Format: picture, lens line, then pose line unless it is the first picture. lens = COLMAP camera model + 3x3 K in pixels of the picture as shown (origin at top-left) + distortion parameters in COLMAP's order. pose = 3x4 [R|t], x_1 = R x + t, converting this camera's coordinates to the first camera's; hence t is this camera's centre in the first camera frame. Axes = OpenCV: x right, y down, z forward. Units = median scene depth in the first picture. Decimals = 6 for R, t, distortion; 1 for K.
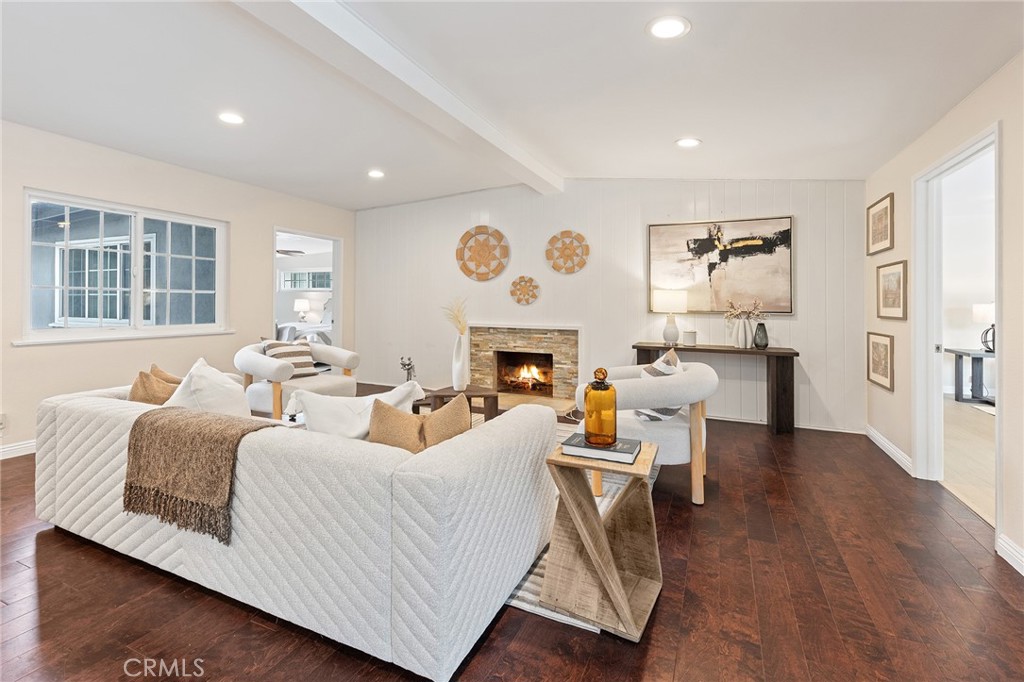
lens RADIAL K [[407.1, 0, 542.3], [0, 407.1, 301.3], [0, 0, 1]] dist [0.003283, -0.000239]
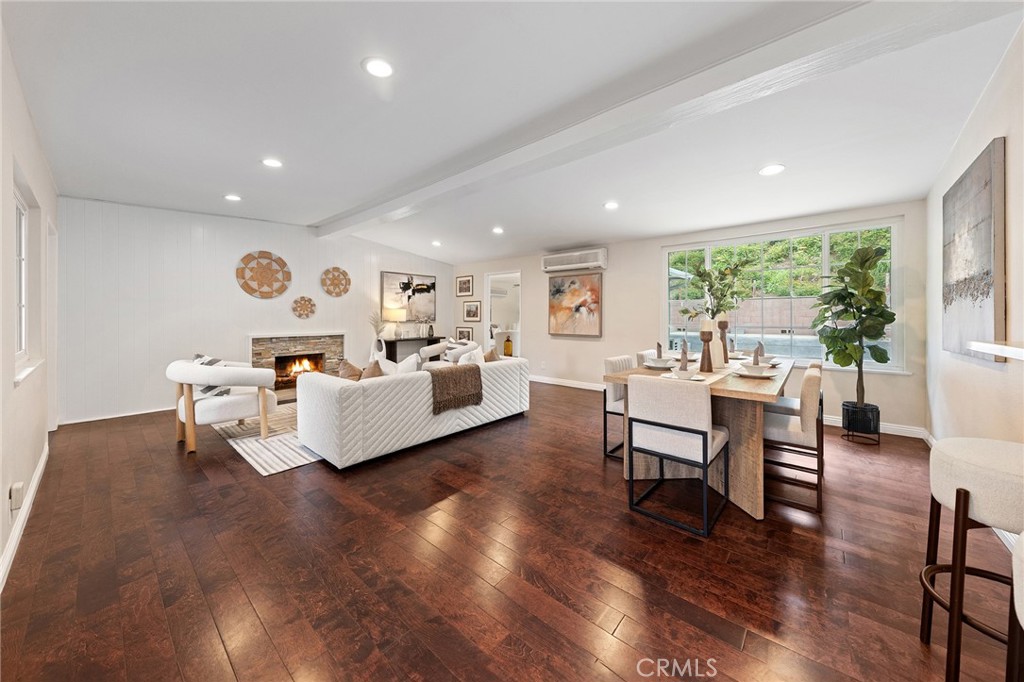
lens RADIAL K [[358.5, 0, 502.3], [0, 358.5, 316.2], [0, 0, 1]] dist [0.023107, 0.000035]
pose [[0.329568, -0.009073, 0.944088, -0.965983], [-0.003628, 0.999934, 0.010876, -0.013880], [-0.944125, -0.007009, 0.329514, 0.011337]]
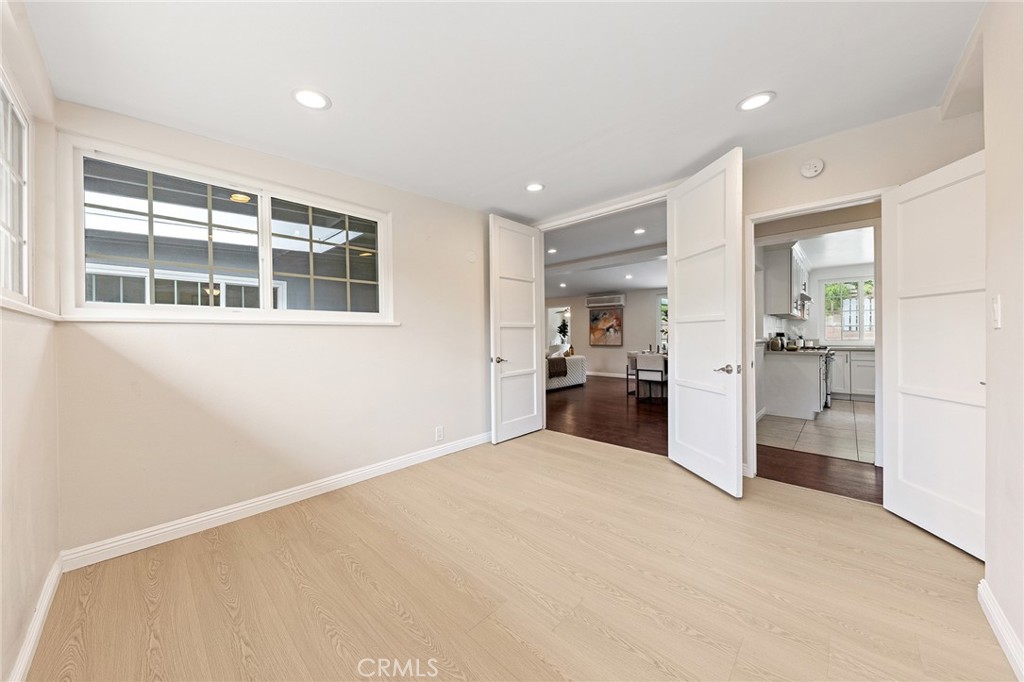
lens RADIAL K [[358.5, 0, 510.8], [0, 358.5, 339.3], [0, 0, 1]] dist [0.023107, 0.000035]
pose [[0.338190, -0.020541, 0.940854, -1.934593], [0.005904, 0.999788, 0.019705, -0.014391], [-0.941059, -0.001110, 0.338240, -0.001546]]
